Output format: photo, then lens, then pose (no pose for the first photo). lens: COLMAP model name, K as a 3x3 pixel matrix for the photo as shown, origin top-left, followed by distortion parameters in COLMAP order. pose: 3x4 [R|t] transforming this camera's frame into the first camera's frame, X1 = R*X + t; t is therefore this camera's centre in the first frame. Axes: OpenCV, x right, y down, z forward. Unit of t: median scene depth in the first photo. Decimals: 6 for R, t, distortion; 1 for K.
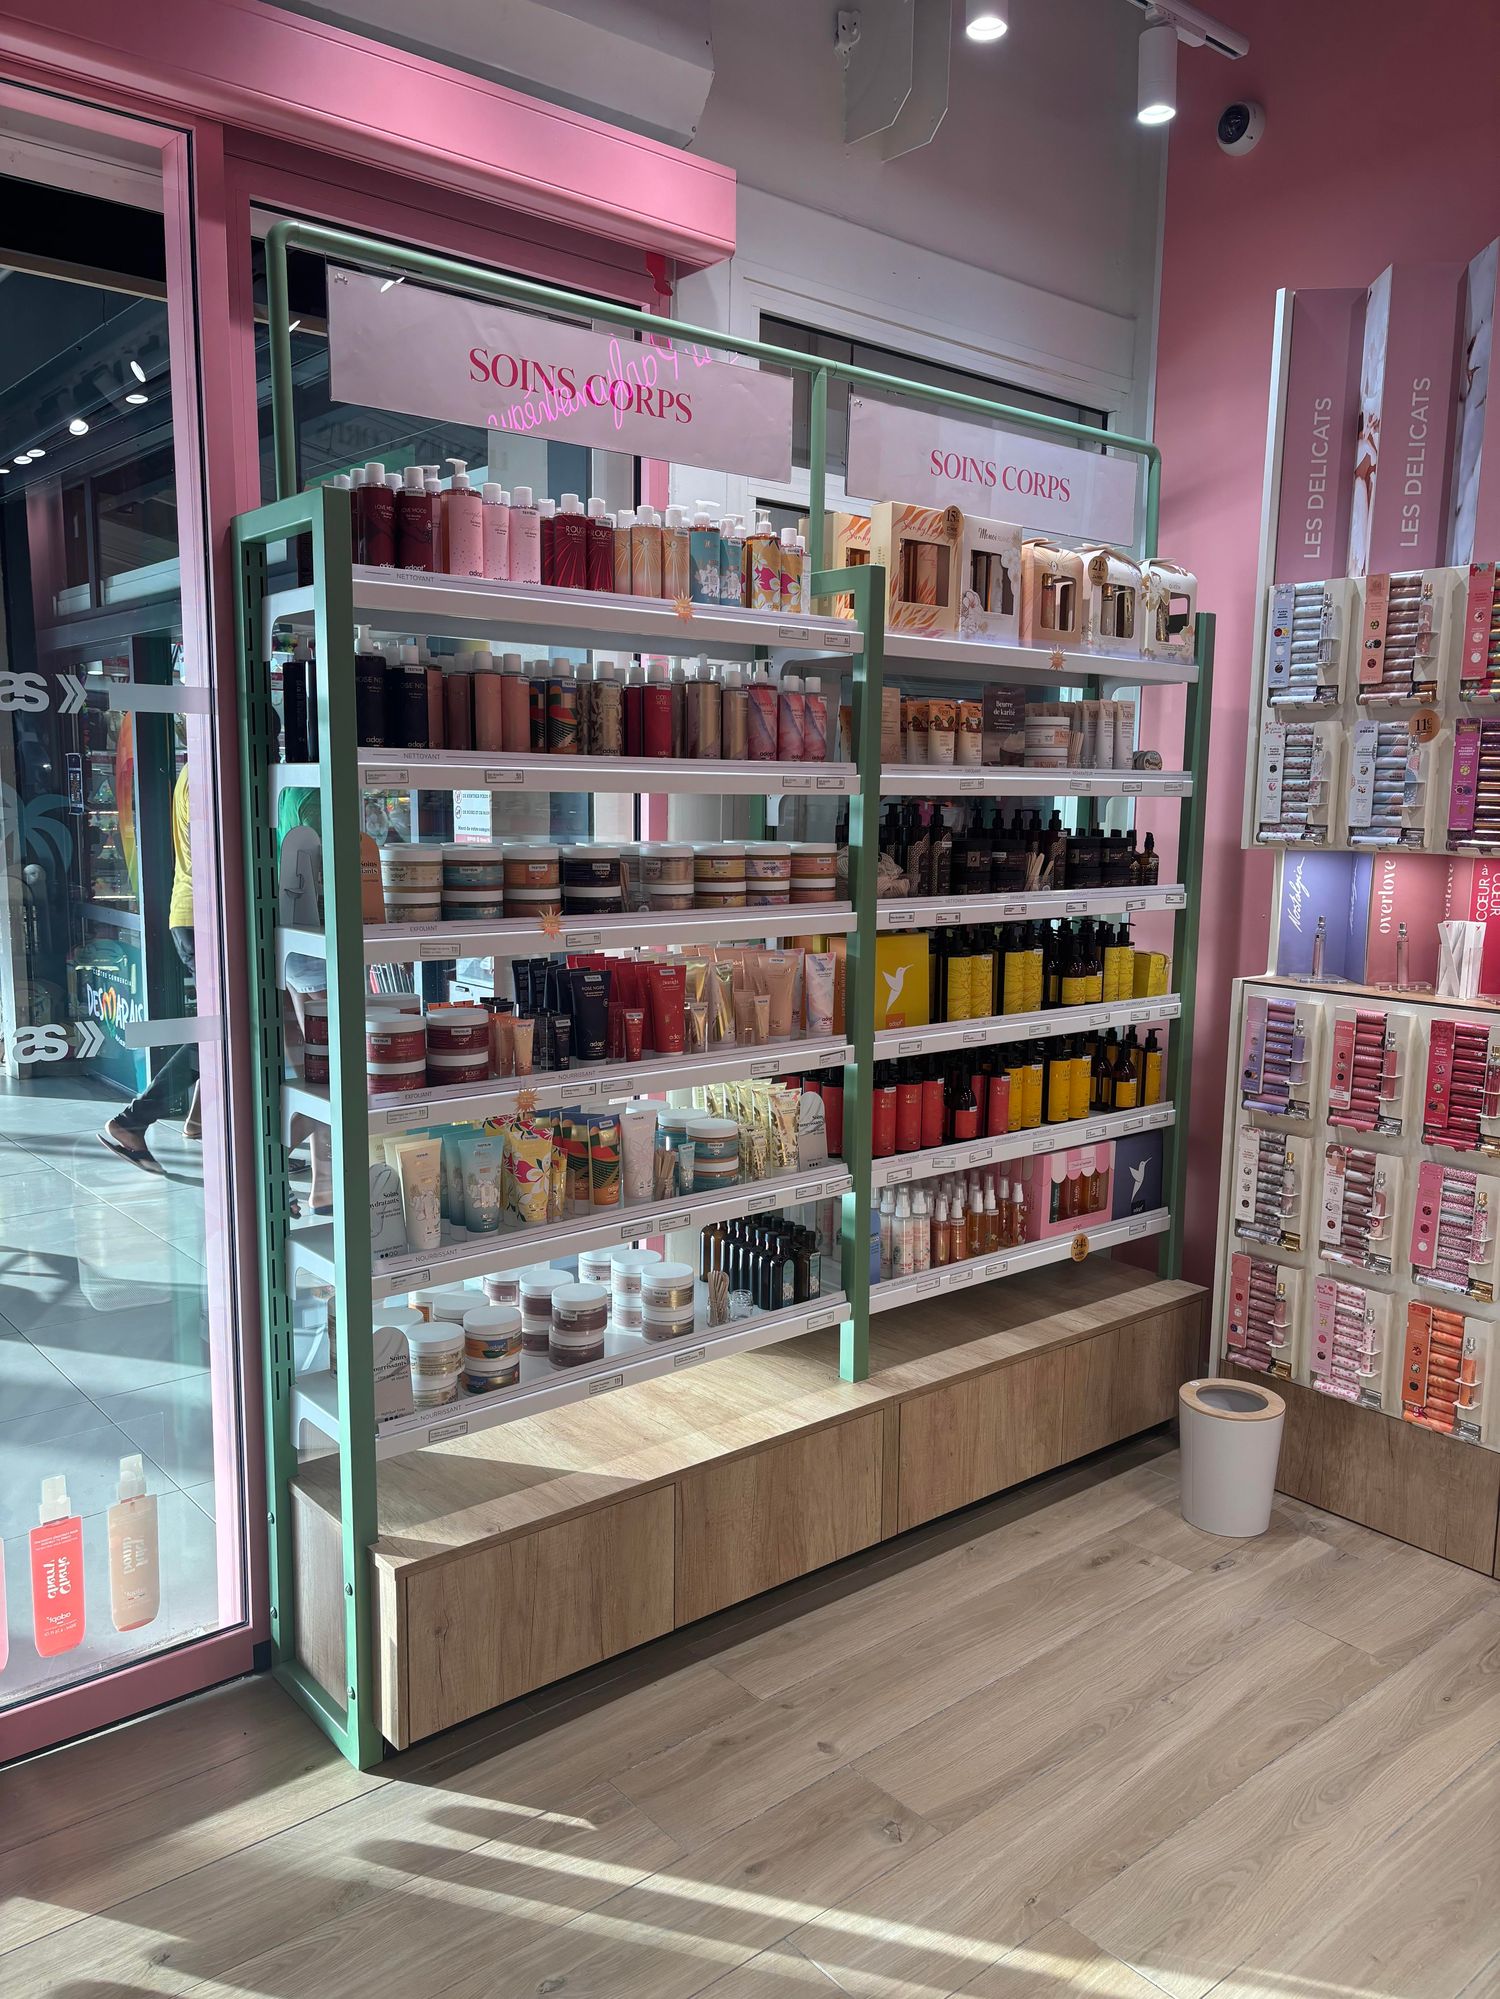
lens RADIAL K [[1531.5, 0, 758.5], [0, 1531.5, 1007.8], [0, 0, 1]] dist [0.046528, -0.046467]
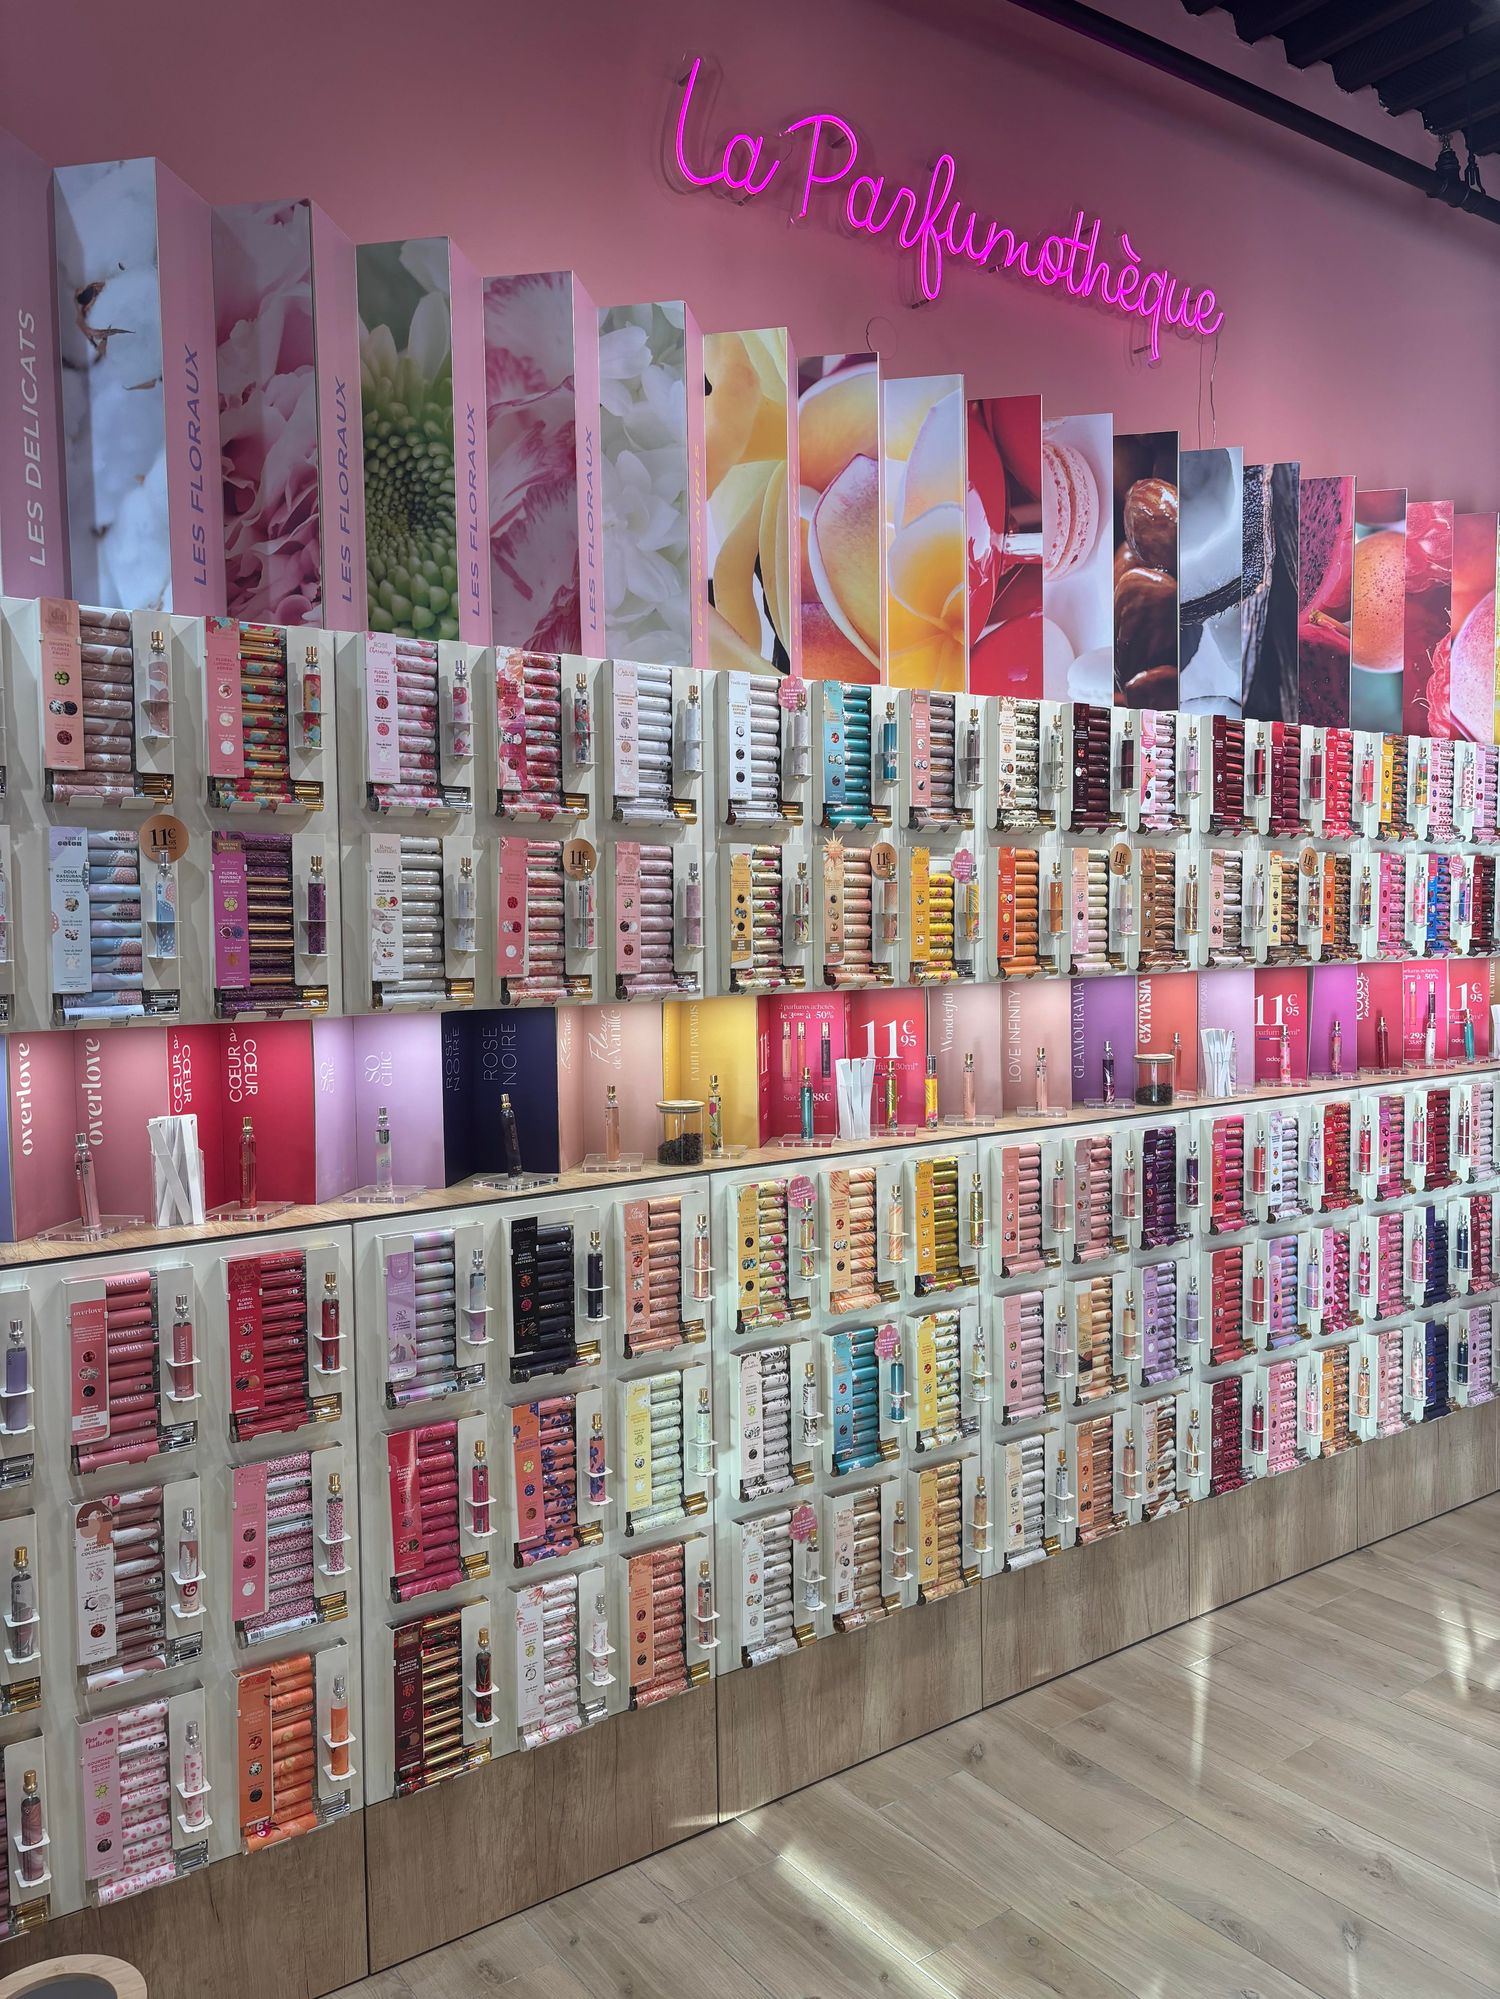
lens RADIAL K [[1531.5, 0, 758.5], [0, 1531.5, 1007.8], [0, 0, 1]] dist [0.046528, -0.046467]
pose [[0.076820, -0.072575, 0.994400, -0.218862], [0.156900, 0.985801, 0.059826, -0.106600], [-0.984622, 0.151426, 0.087117, 0.677795]]
